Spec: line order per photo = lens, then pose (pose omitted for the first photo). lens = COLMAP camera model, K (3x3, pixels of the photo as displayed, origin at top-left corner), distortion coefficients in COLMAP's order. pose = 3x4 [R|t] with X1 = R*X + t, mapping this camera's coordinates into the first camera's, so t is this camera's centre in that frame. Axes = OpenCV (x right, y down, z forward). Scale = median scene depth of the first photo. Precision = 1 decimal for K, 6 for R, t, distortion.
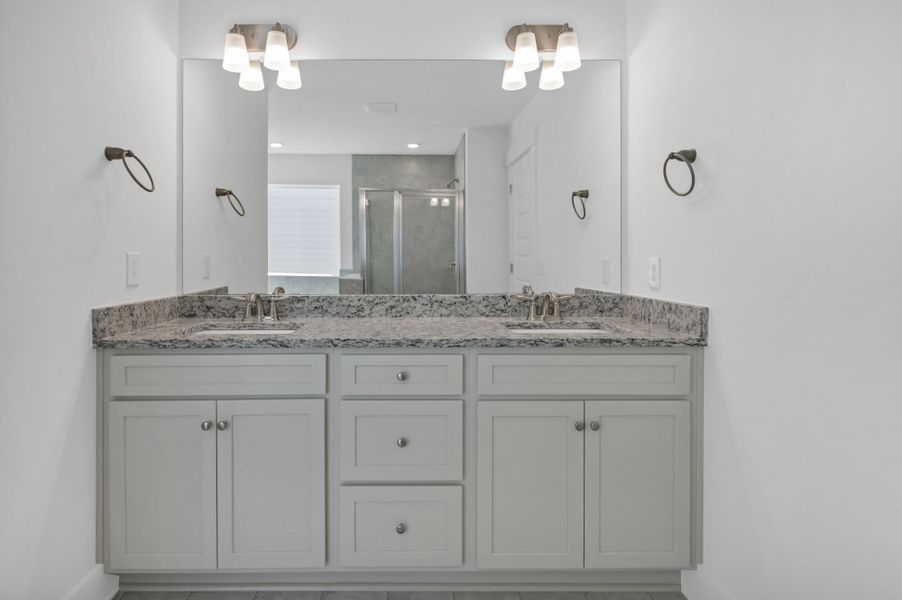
lens RADIAL K [[444.0, 0, 450.9], [0, 444.0, 264.3], [0, 0, 1]] dist [0.001535, 0.000006]
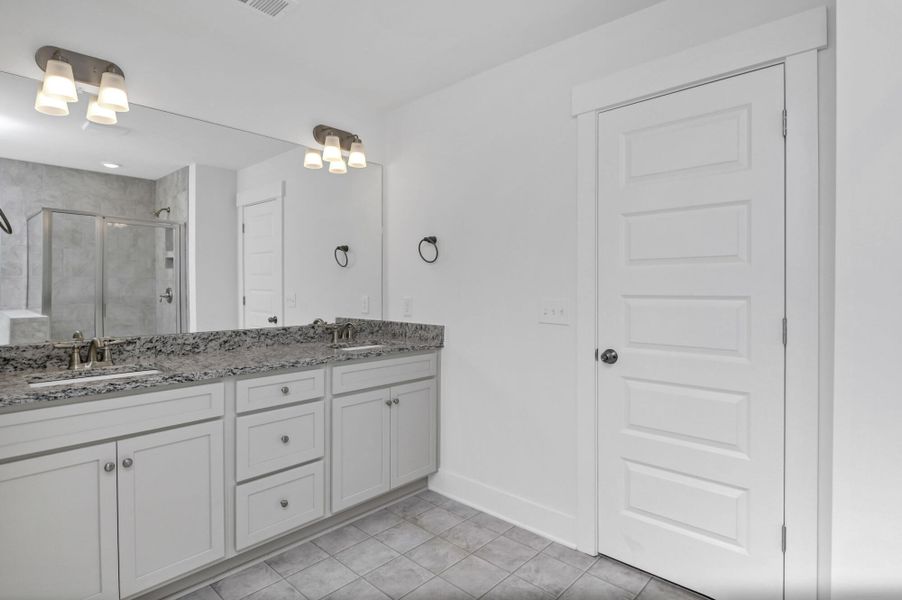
lens RADIAL K [[465.1, 0, 442.1], [0, 465.1, 292.0], [0, 0, 1]] dist [-0.003370, -0.001090]
pose [[0.694477, -0.005920, 0.719490, -0.615550], [0.001179, 0.999974, 0.007090, -0.041771], [-0.719514, -0.004075, 0.694466, -0.245860]]
